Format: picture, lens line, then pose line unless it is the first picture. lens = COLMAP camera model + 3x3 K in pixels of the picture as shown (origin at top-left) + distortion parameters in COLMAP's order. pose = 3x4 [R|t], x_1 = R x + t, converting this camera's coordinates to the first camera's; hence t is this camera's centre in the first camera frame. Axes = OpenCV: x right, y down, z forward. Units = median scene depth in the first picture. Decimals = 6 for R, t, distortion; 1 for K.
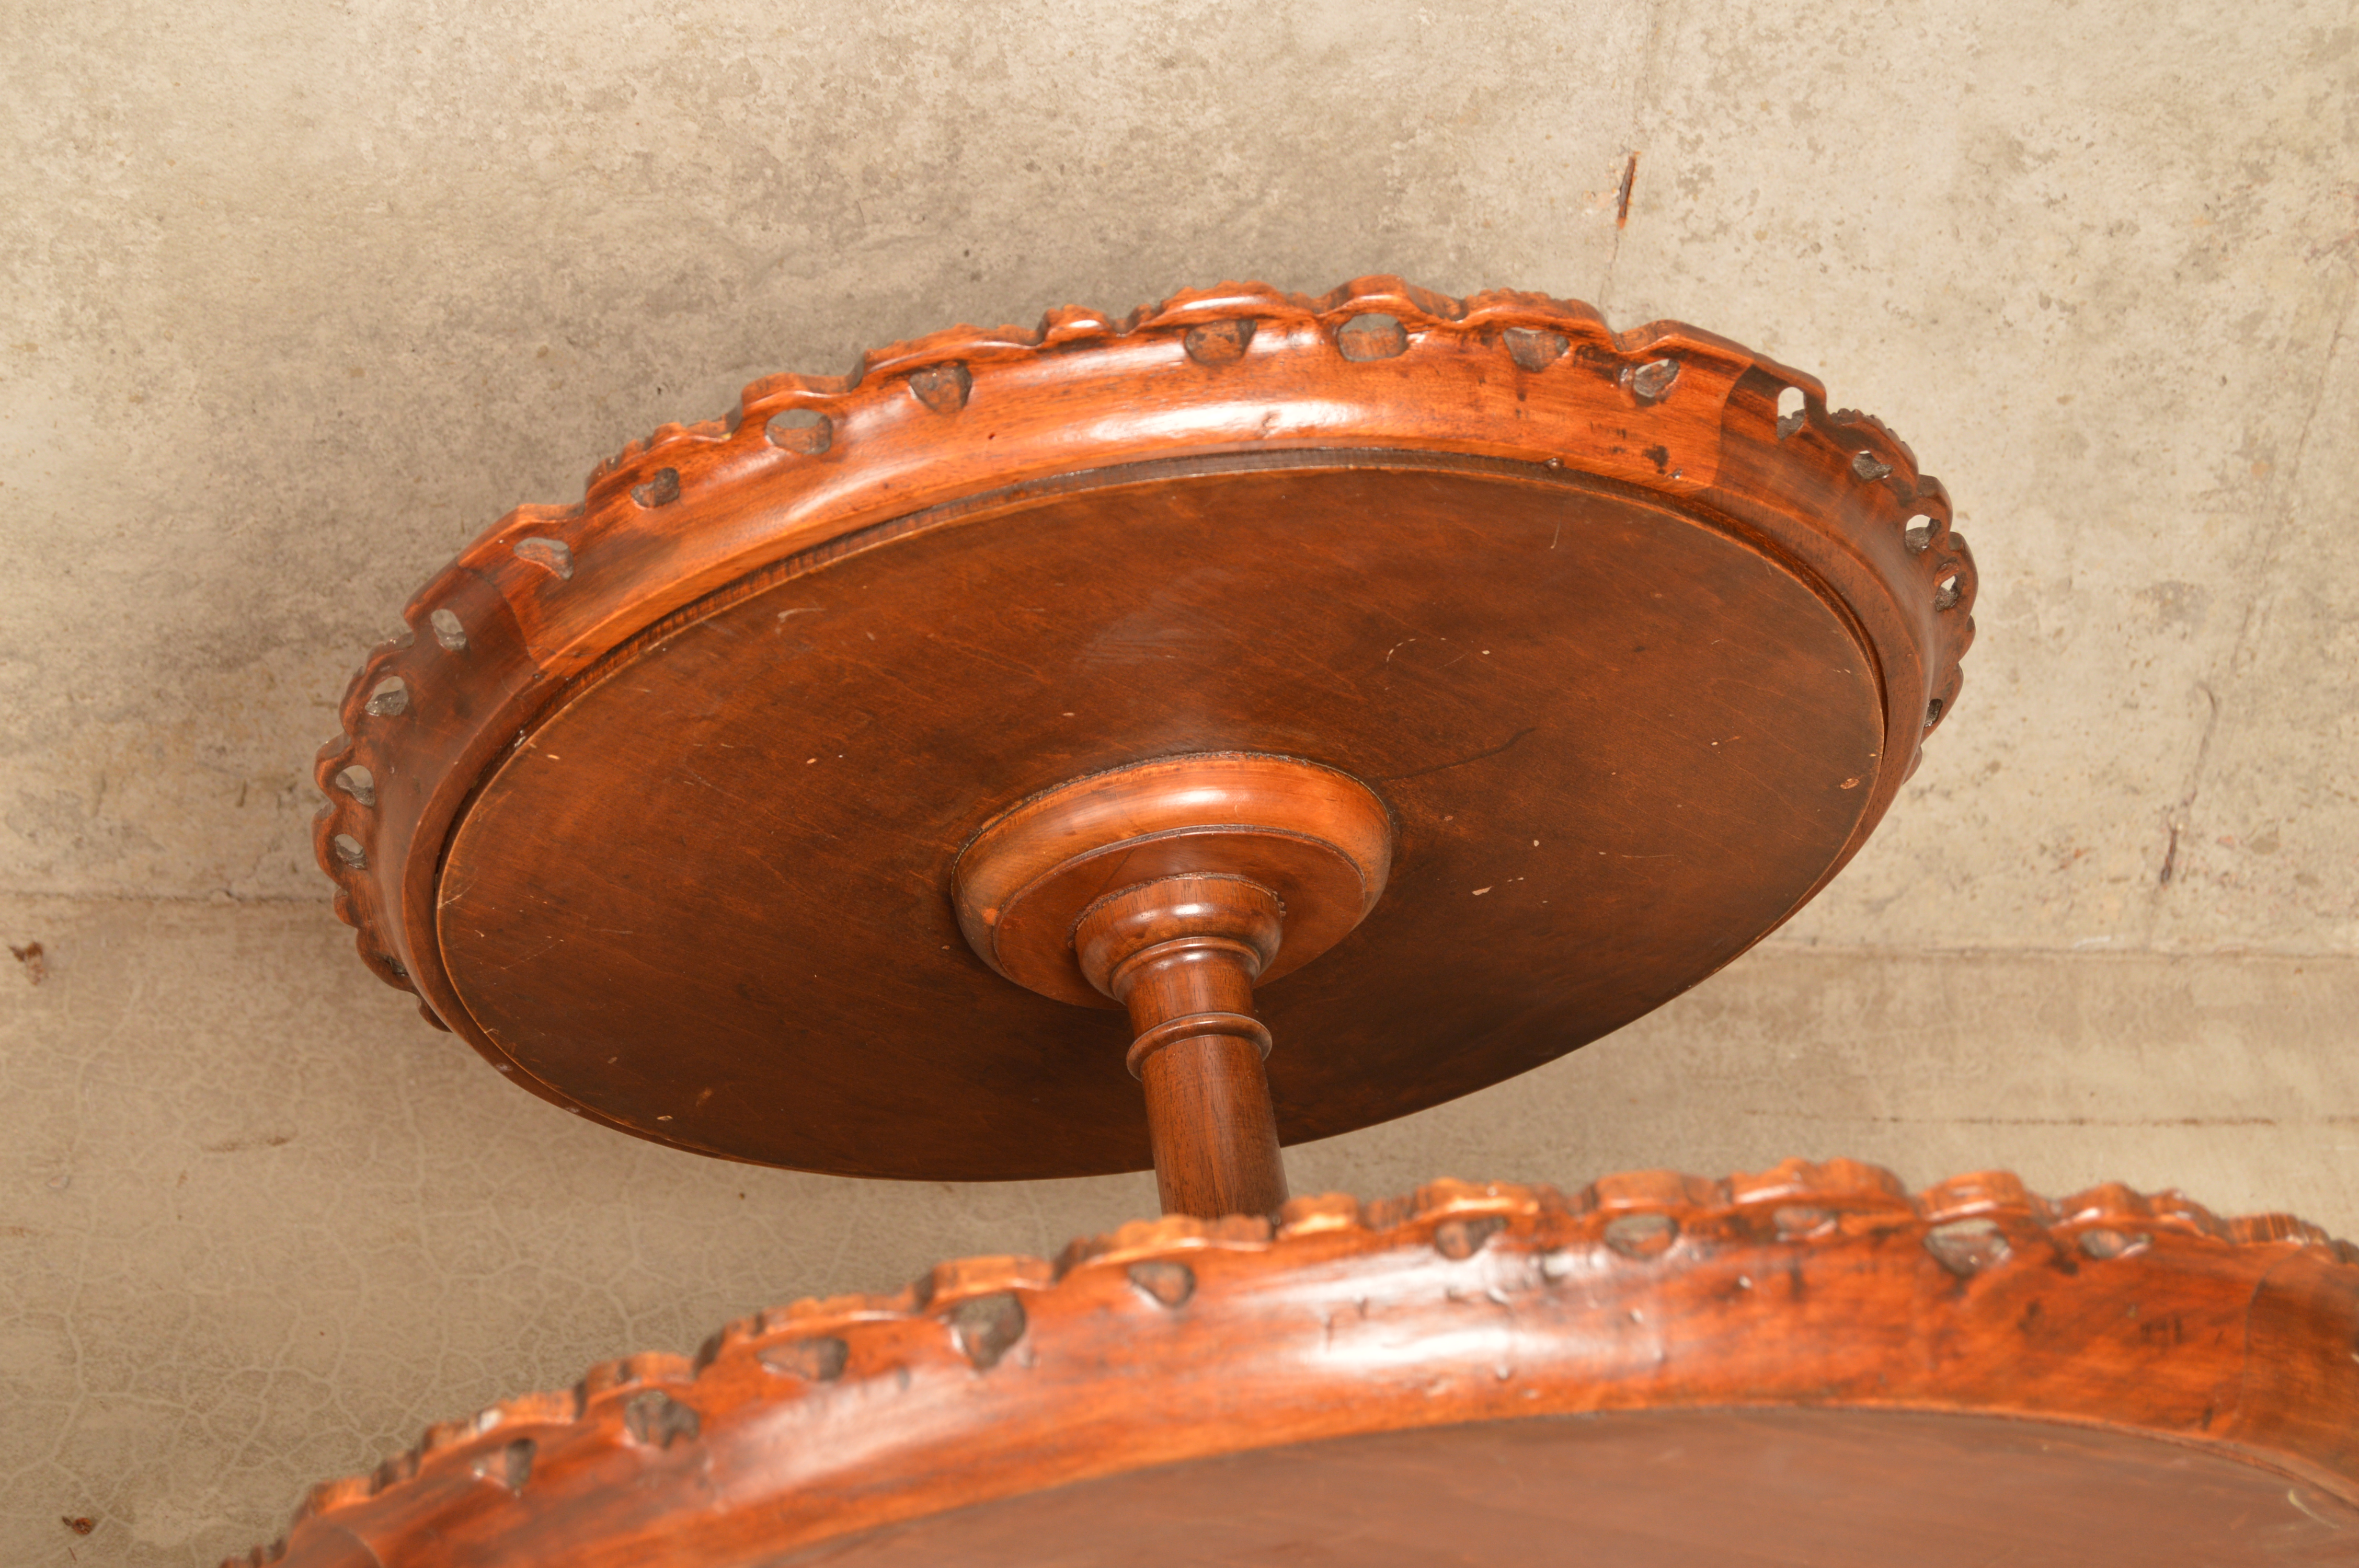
lens RADIAL K [[5489.2, 0, 1187.5], [0, 5489.2, 782.5], [0, 0, 1]] dist [-0.026499, 0.000000]
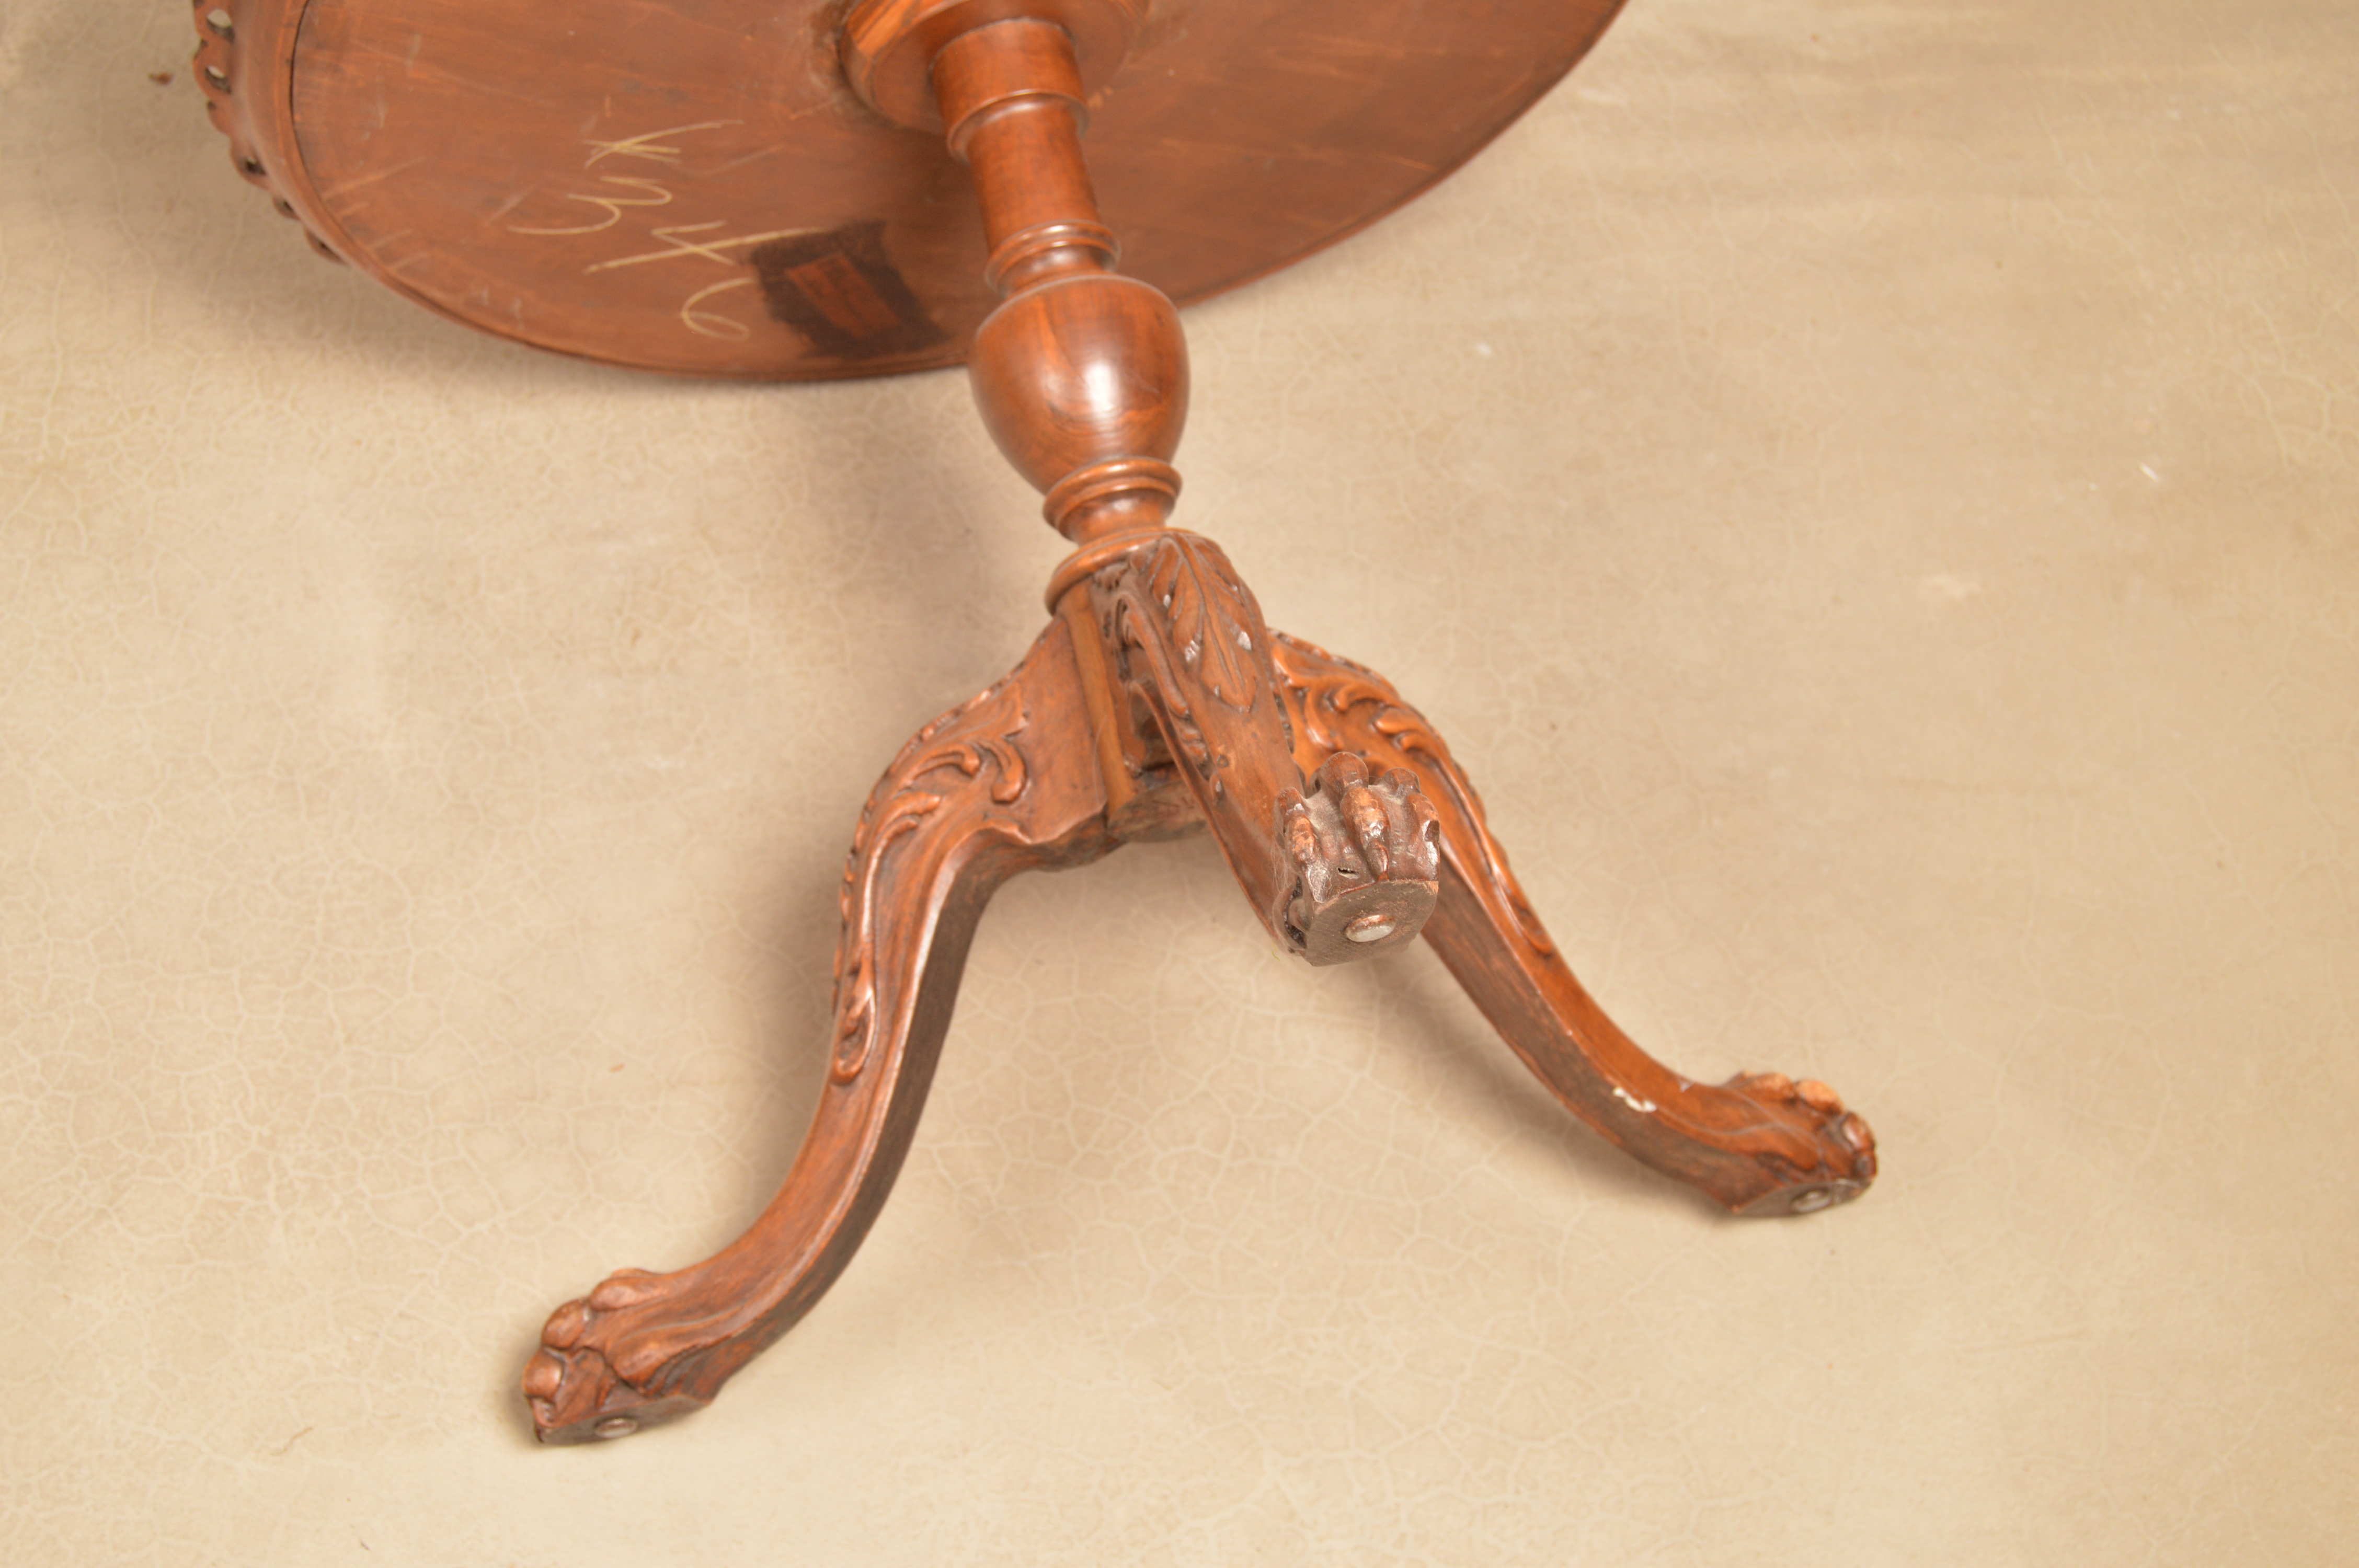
lens RADIAL K [[4406.5, 0, 1222.0], [0, 4406.5, 842.5], [0, 0, 1]] dist [-0.036174, 0.000000]
pose [[0.995648, -0.084623, 0.039047, 0.016998], [0.079351, 0.989471, 0.121041, 0.205641], [-0.048879, -0.117415, 0.991879, -0.196636]]
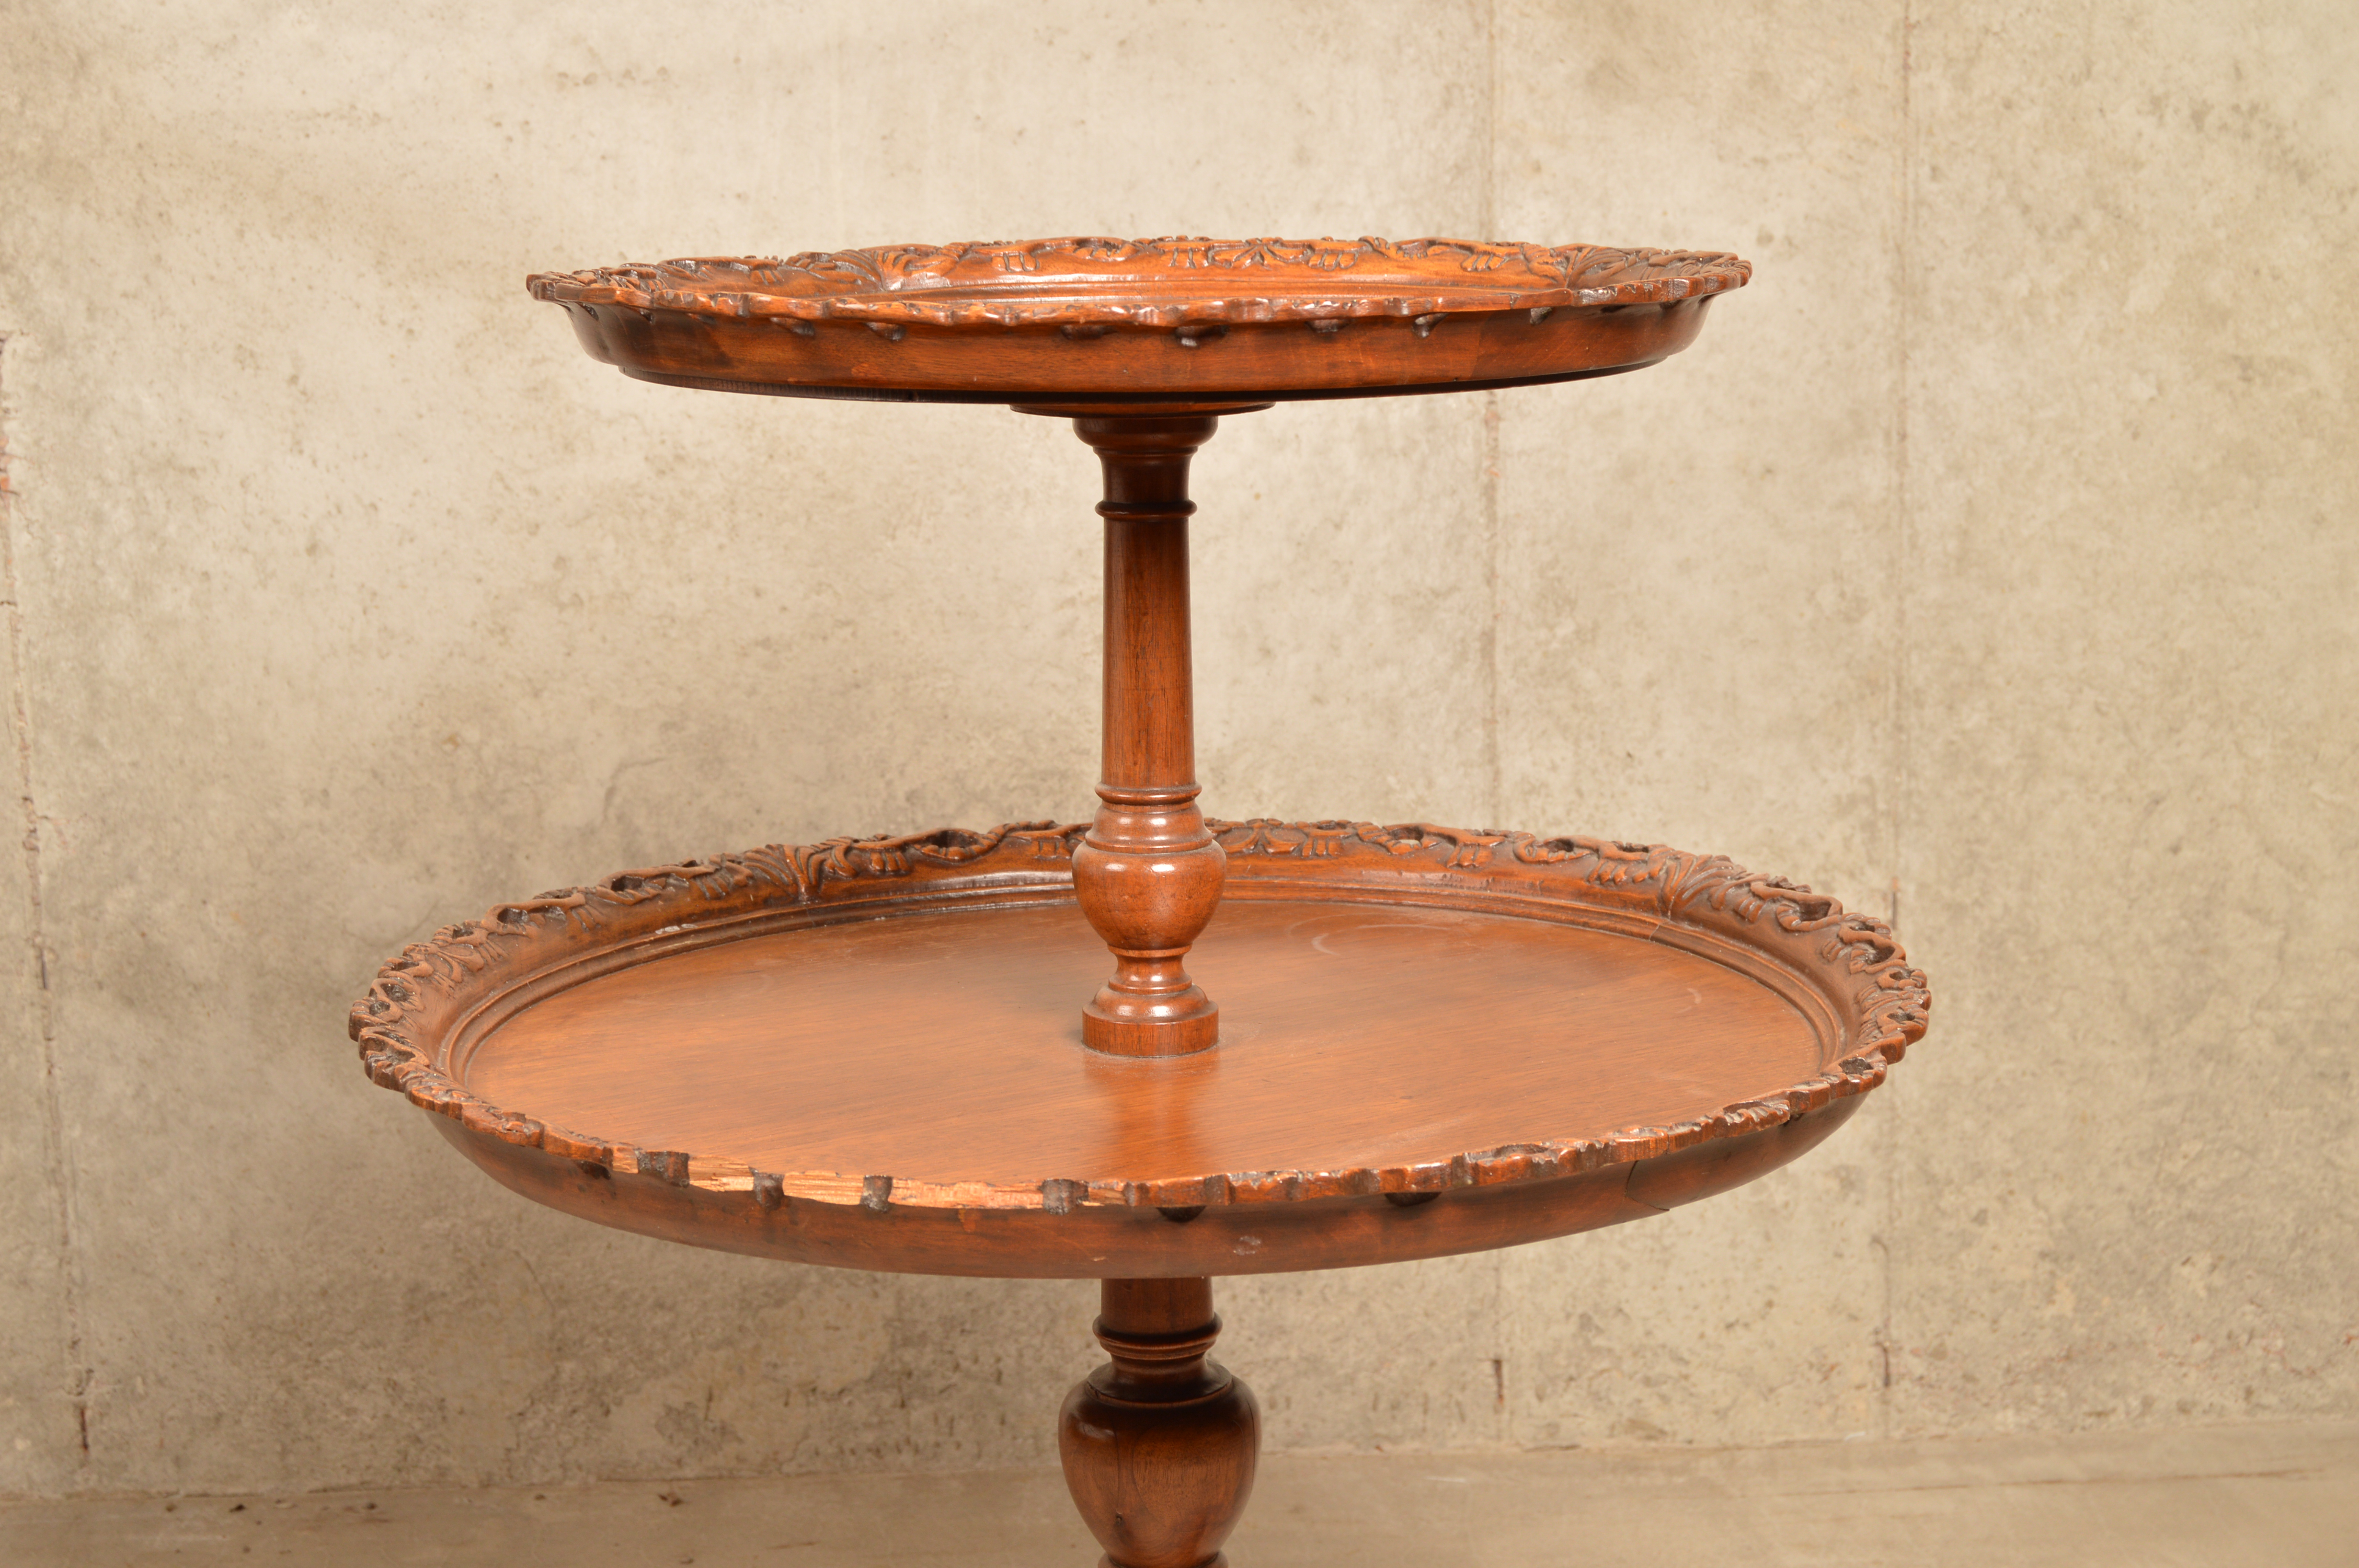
lens RADIAL K [[4087.6, 0, 1192.0], [0, 4087.6, 790.8], [0, 0, 1]] dist [-0.033168, 0.000000]
pose [[0.993264, -0.109315, -0.038437, 0.032442], [0.068819, 0.823373, -0.563312, 0.615897], [0.093226, 0.556872, 0.825350, -0.202241]]
